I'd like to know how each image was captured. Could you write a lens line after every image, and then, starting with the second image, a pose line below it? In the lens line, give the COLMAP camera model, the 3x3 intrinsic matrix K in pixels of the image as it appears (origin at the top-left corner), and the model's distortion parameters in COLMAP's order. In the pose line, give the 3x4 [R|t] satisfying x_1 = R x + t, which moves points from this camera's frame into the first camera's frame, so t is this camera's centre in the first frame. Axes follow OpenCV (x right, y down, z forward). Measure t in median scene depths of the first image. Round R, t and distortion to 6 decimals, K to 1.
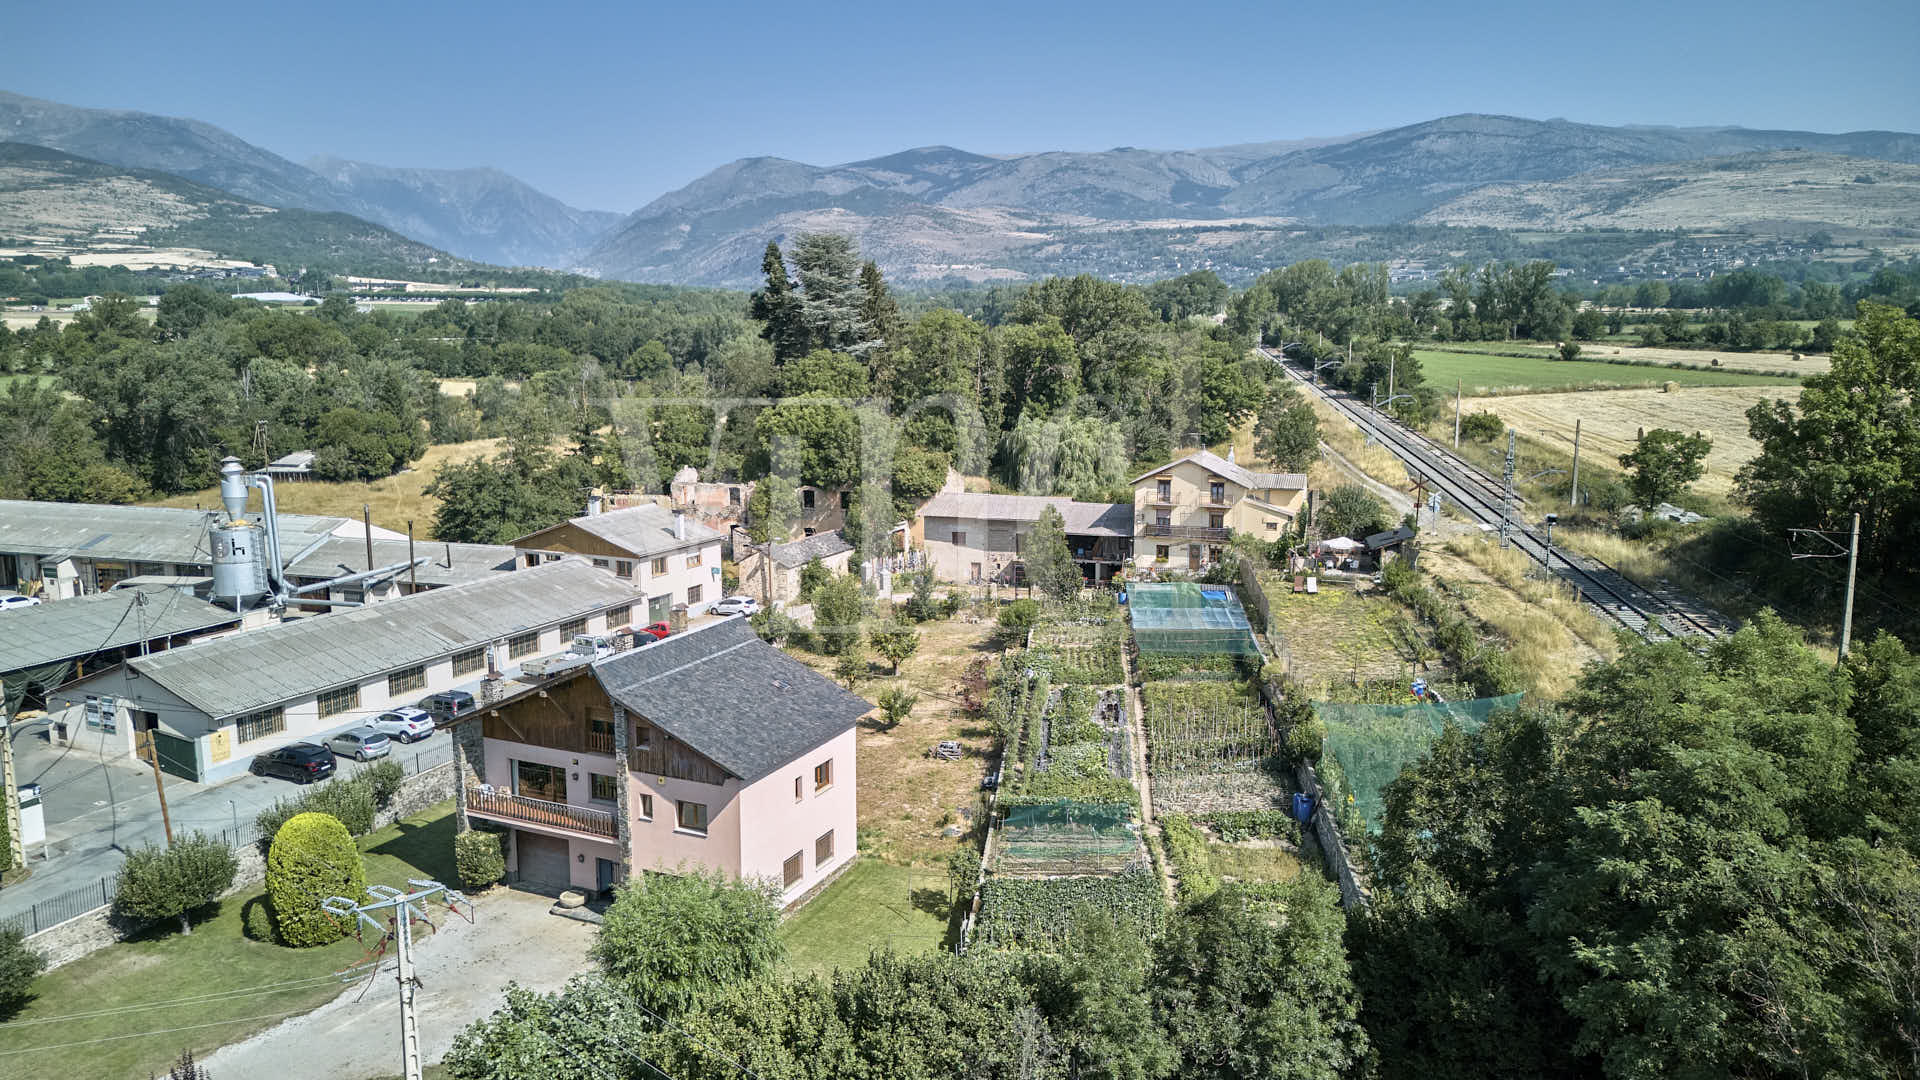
lens RADIAL K [[1335.0, 0, 960.0], [0, 1335.0, 540.0], [0, 0, 1]] dist [0.043436, -0.004550]
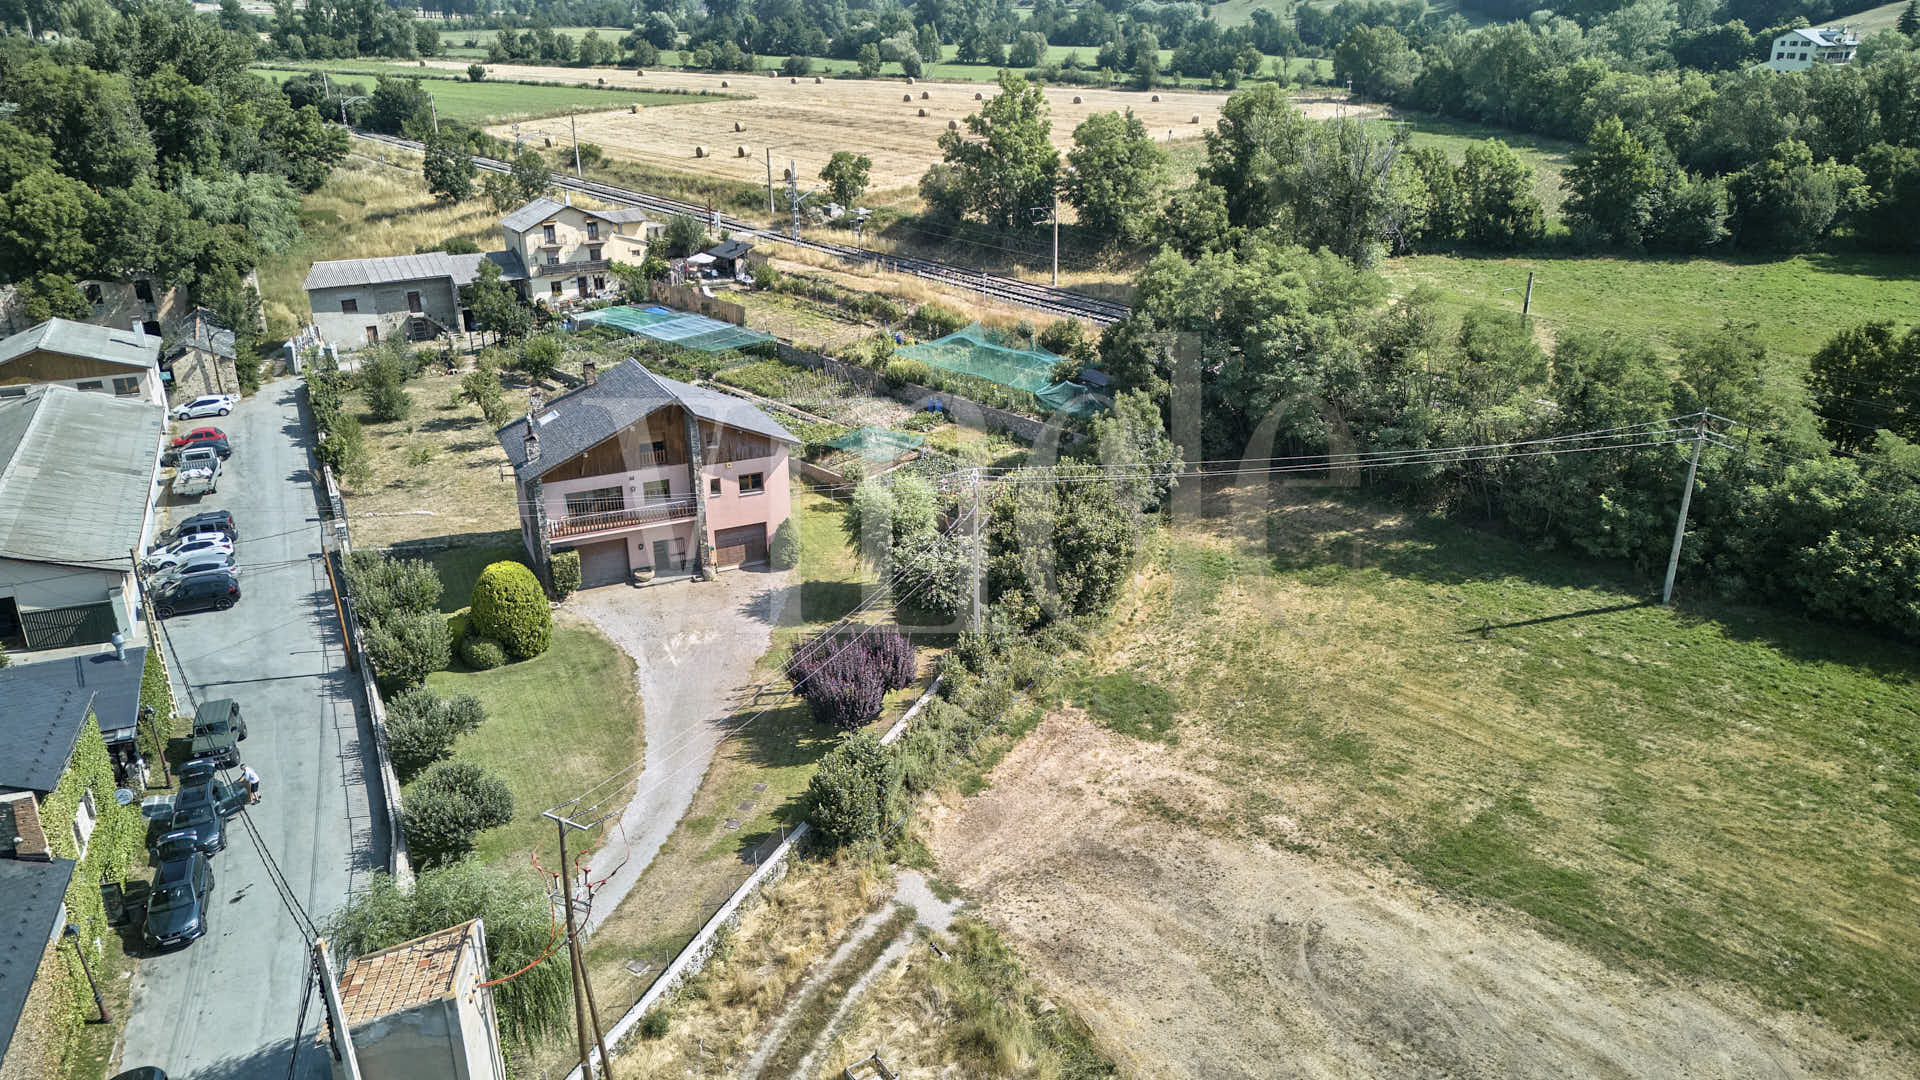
lens RADIAL K [[1335.0, 0, 960.0], [0, 1335.0, 540.0], [0, 0, 1]] dist [0.043436, -0.004550]
pose [[0.624183, -0.290378, 0.725311, -0.563579], [0.134922, 0.954480, 0.266015, -0.046193], [-0.769540, -0.068181, 0.634949, -0.056829]]
